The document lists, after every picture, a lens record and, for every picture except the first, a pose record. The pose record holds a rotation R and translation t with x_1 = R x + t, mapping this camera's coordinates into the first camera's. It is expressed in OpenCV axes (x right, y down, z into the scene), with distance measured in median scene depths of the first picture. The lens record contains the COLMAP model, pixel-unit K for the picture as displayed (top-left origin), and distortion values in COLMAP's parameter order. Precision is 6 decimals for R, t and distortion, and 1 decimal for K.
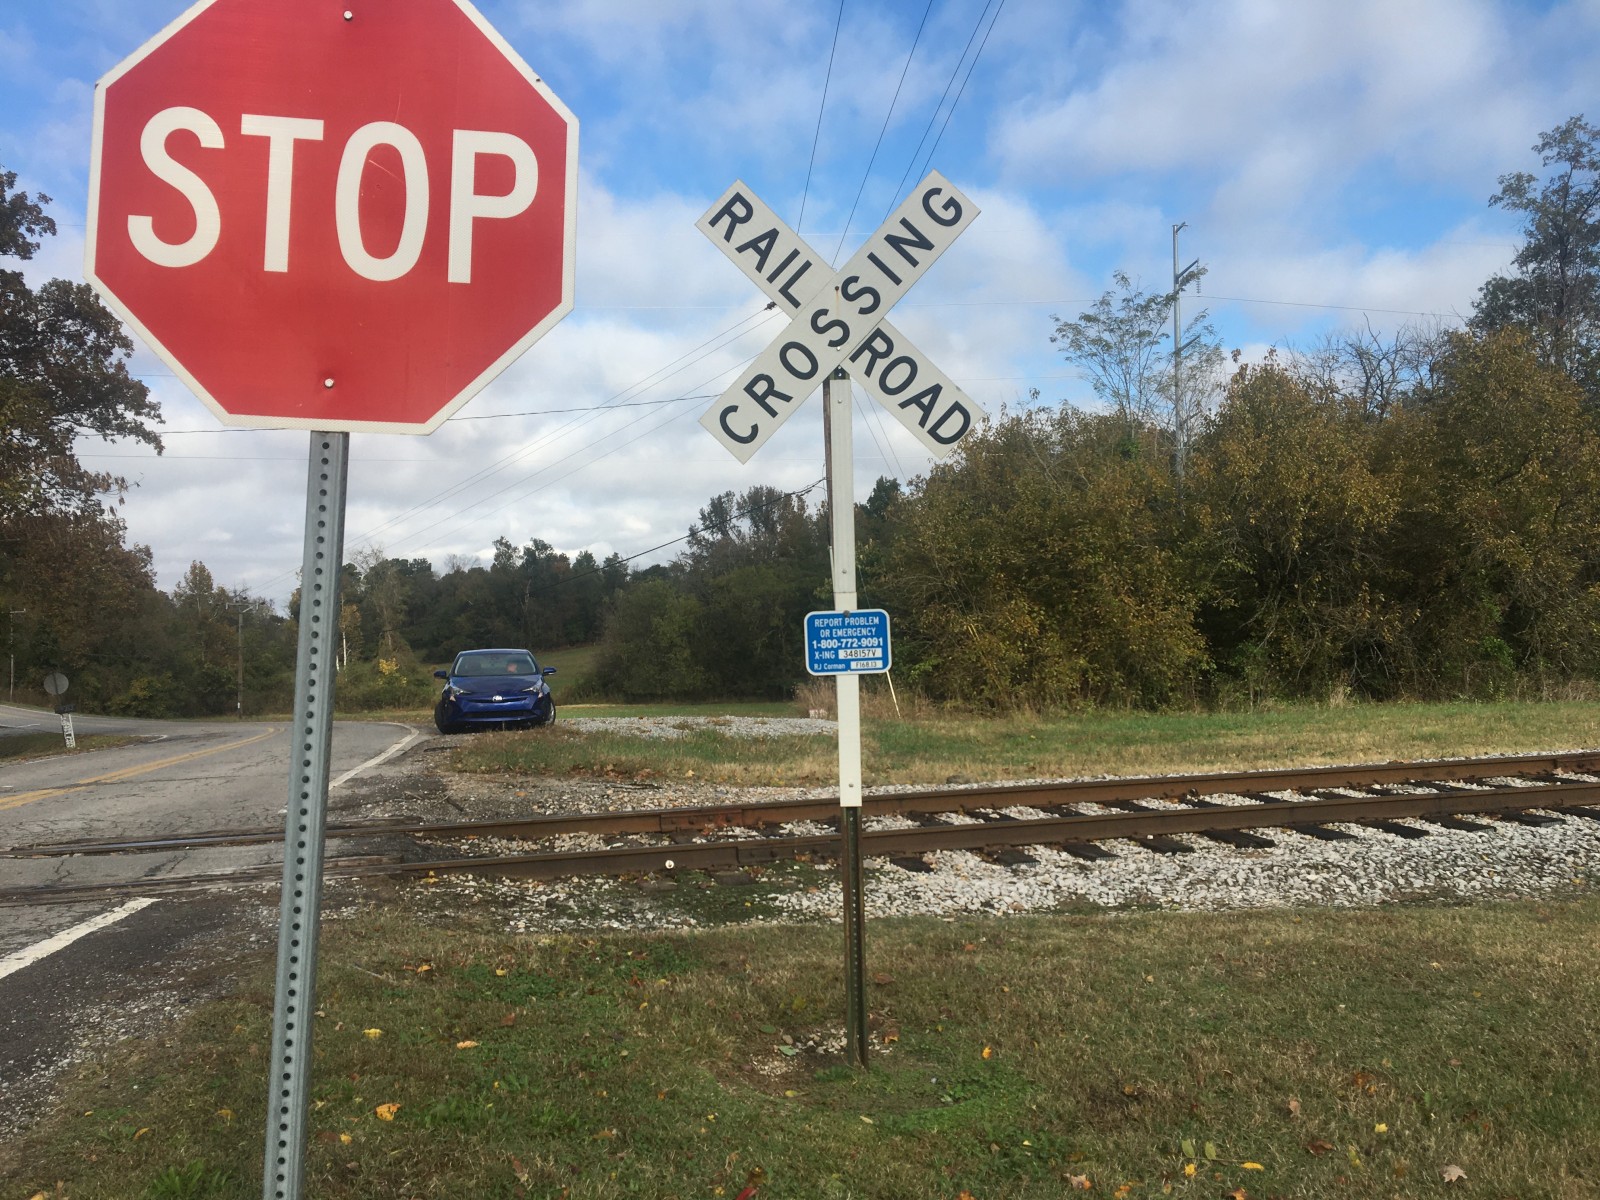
lens RADIAL K [[1352.7, 0, 762.5], [0, 1352.7, 594.6], [0, 0, 1]] dist [0.067007, -0.110307]
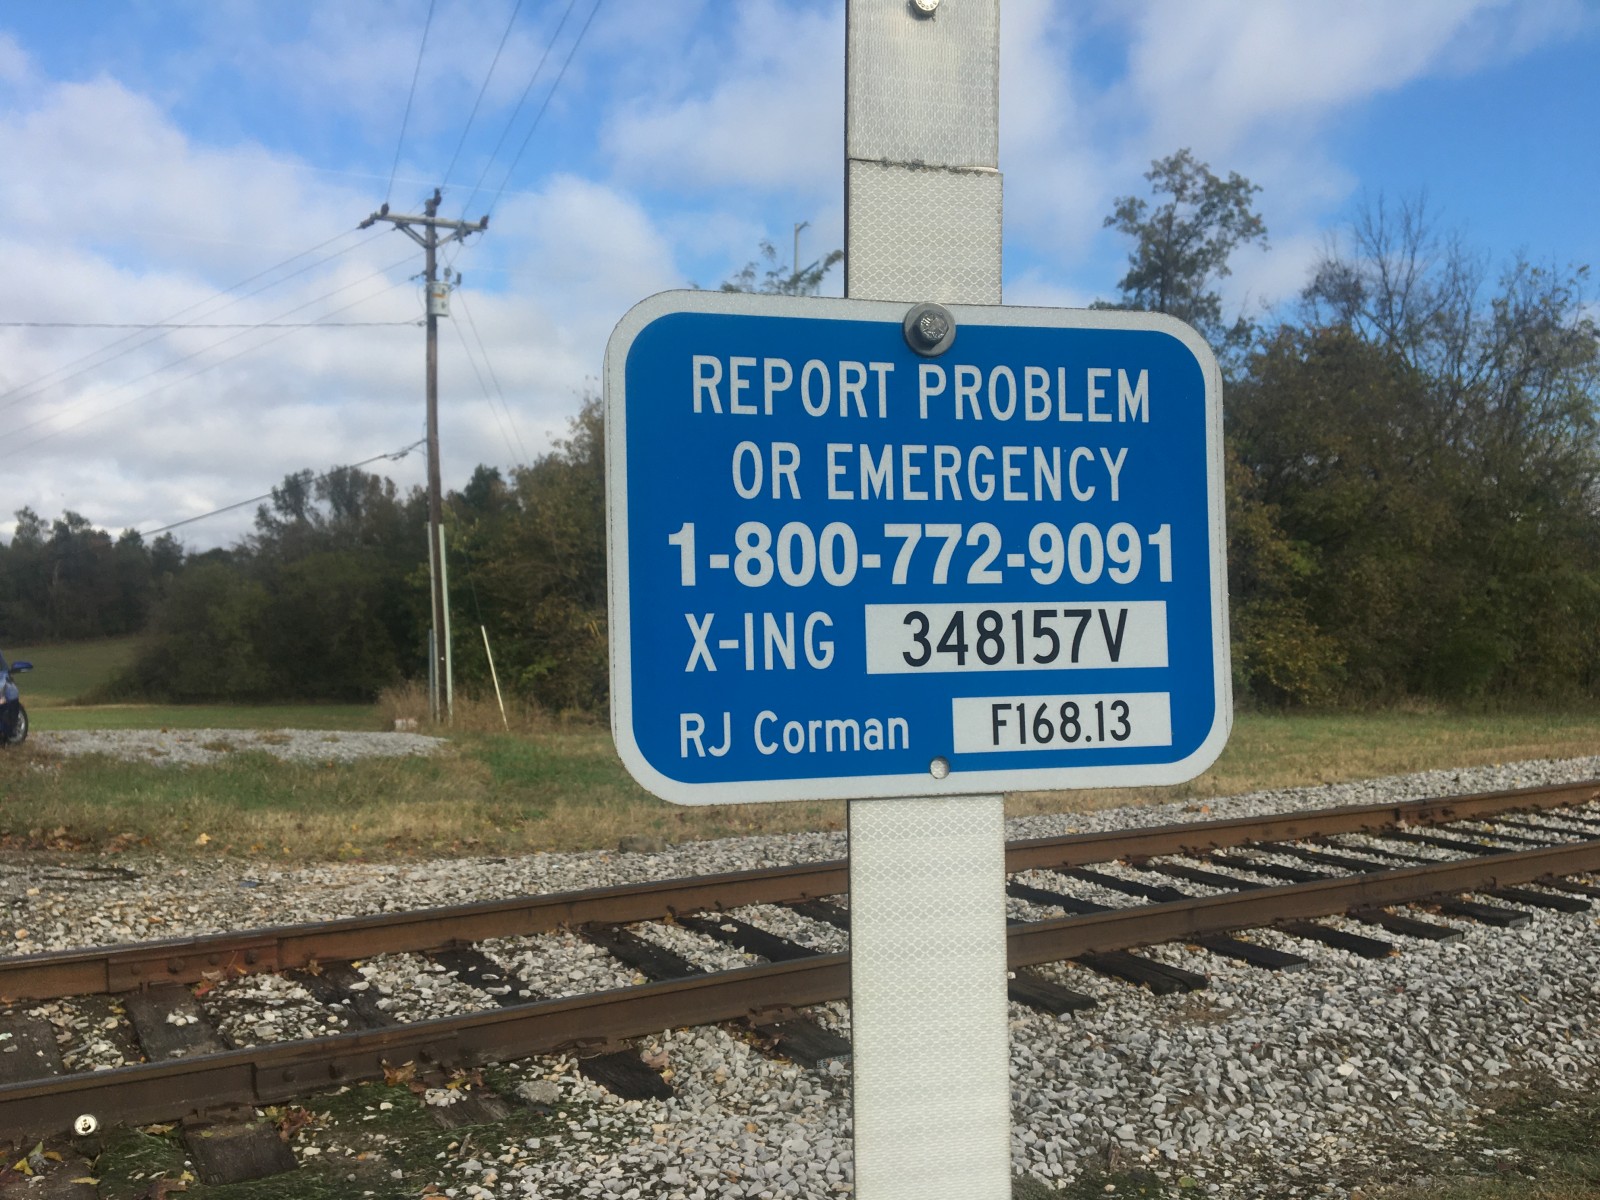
lens RADIAL K [[1395.9, 0, 802.6], [0, 1395.9, 593.1], [0, 0, 1]] dist [0.015719, -0.105840]
pose [[0.949088, 0.034749, 0.313090, 0.001970], [-0.034408, 0.999386, -0.006616, 0.008776], [-0.313128, -0.004494, 0.949700, 0.188227]]
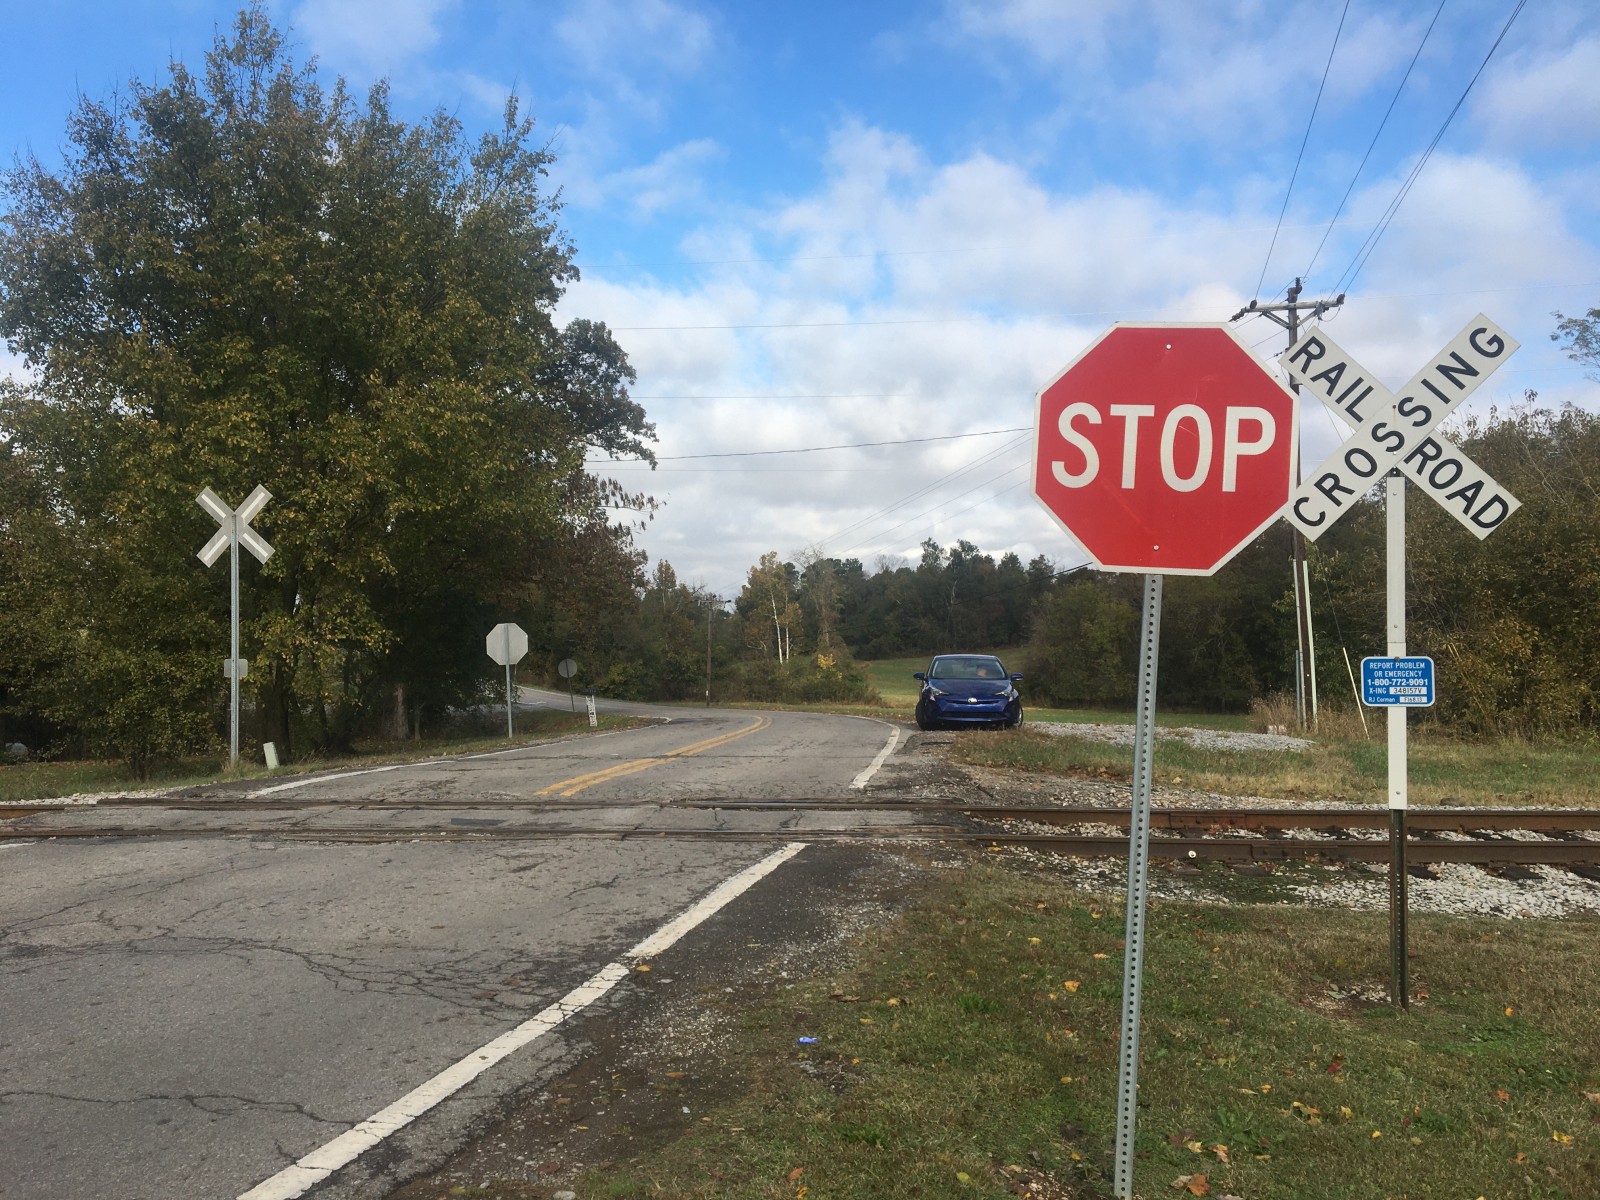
lens RADIAL K [[1352.7, 0, 762.5], [0, 1352.7, 594.6], [0, 0, 1]] dist [0.067007, -0.110307]
pose [[0.952575, 0.020973, -0.303581, -0.025709], [-0.021008, 0.999774, 0.003150, -0.008315], [0.303578, 0.003378, 0.952801, -0.090161]]
